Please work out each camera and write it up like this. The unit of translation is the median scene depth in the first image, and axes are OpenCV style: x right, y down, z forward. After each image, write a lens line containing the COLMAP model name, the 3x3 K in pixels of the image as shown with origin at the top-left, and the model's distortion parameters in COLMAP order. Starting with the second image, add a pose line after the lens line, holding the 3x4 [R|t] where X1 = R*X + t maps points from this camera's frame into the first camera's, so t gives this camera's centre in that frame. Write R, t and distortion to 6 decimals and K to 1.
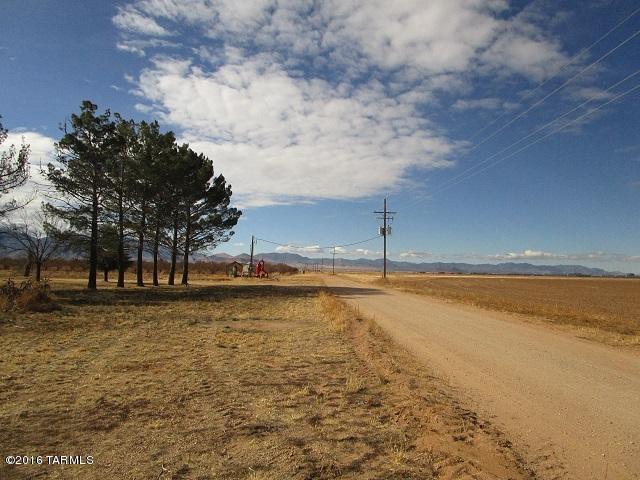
lens RADIAL K [[461.9, 0, 316.6], [0, 461.9, 236.0], [0, 0, 1]] dist [-0.009811, -0.023177]
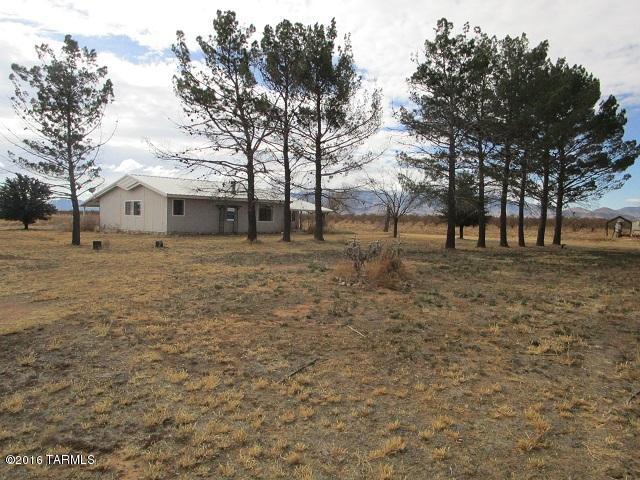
lens RADIAL K [[461.9, 0, 318.2], [0, 461.9, 238.3], [0, 0, 1]] dist [-0.009811, -0.023177]
pose [[0.757926, 0.025612, -0.651837, -0.096512], [0.039826, 0.995548, 0.085425, 0.011677], [0.651123, -0.090706, 0.753532, 0.163279]]
